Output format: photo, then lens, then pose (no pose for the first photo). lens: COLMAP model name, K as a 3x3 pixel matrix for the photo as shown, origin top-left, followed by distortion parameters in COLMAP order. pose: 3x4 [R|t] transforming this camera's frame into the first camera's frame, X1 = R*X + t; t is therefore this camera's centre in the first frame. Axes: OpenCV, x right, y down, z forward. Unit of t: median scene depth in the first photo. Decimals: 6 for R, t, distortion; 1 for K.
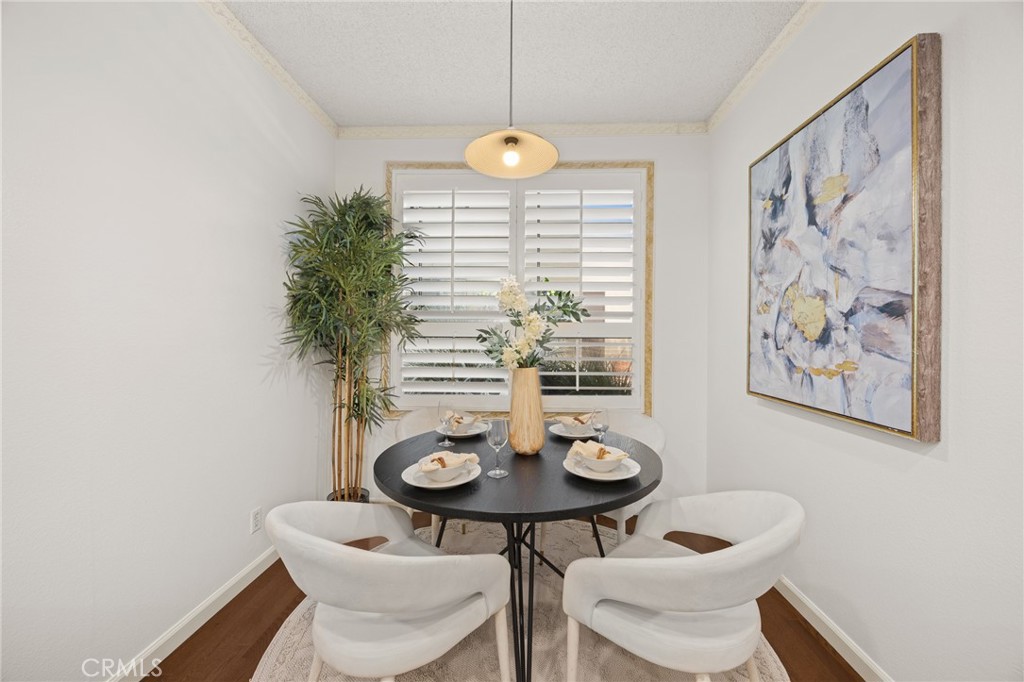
lens RADIAL K [[391.5, 0, 513.2], [0, 391.5, 339.2], [0, 0, 1]] dist [-0.002464, 0.000038]
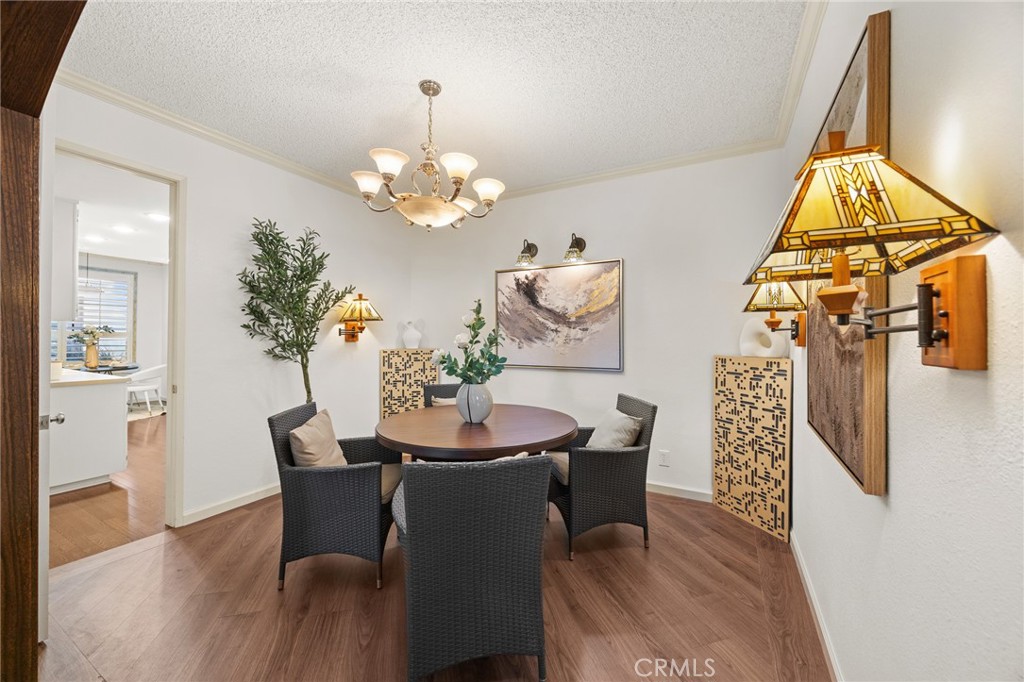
lens RADIAL K [[391.5, 0, 514.5], [0, 391.5, 338.2], [0, 0, 1]] dist [-0.002464, 0.000038]
pose [[0.454397, 0.004753, 0.890787, -0.756505], [-0.006327, 0.999978, -0.002108, -0.046757], [-0.890777, -0.004678, 0.454417, -2.246088]]
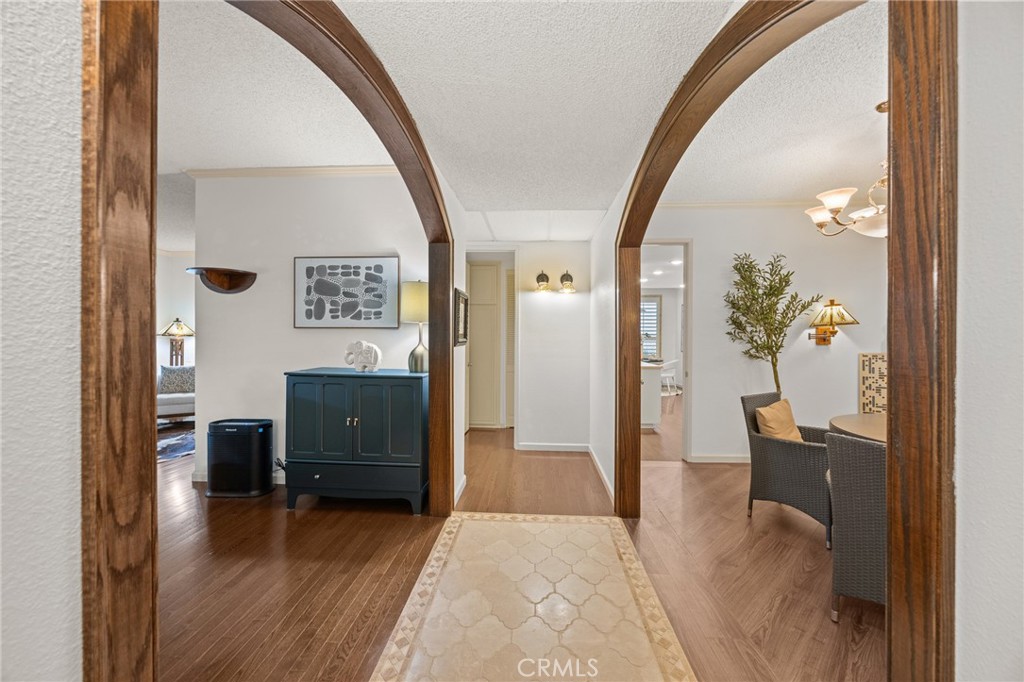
lens RADIAL K [[391.5, 0, 515.4], [0, 391.5, 339.6], [0, 0, 1]] dist [-0.002464, 0.000038]
pose [[0.999862, 0.002648, -0.016372, -1.137090], [-0.002593, 0.999991, 0.003404, -0.069351], [0.016381, -0.003361, 0.999860, -3.056672]]
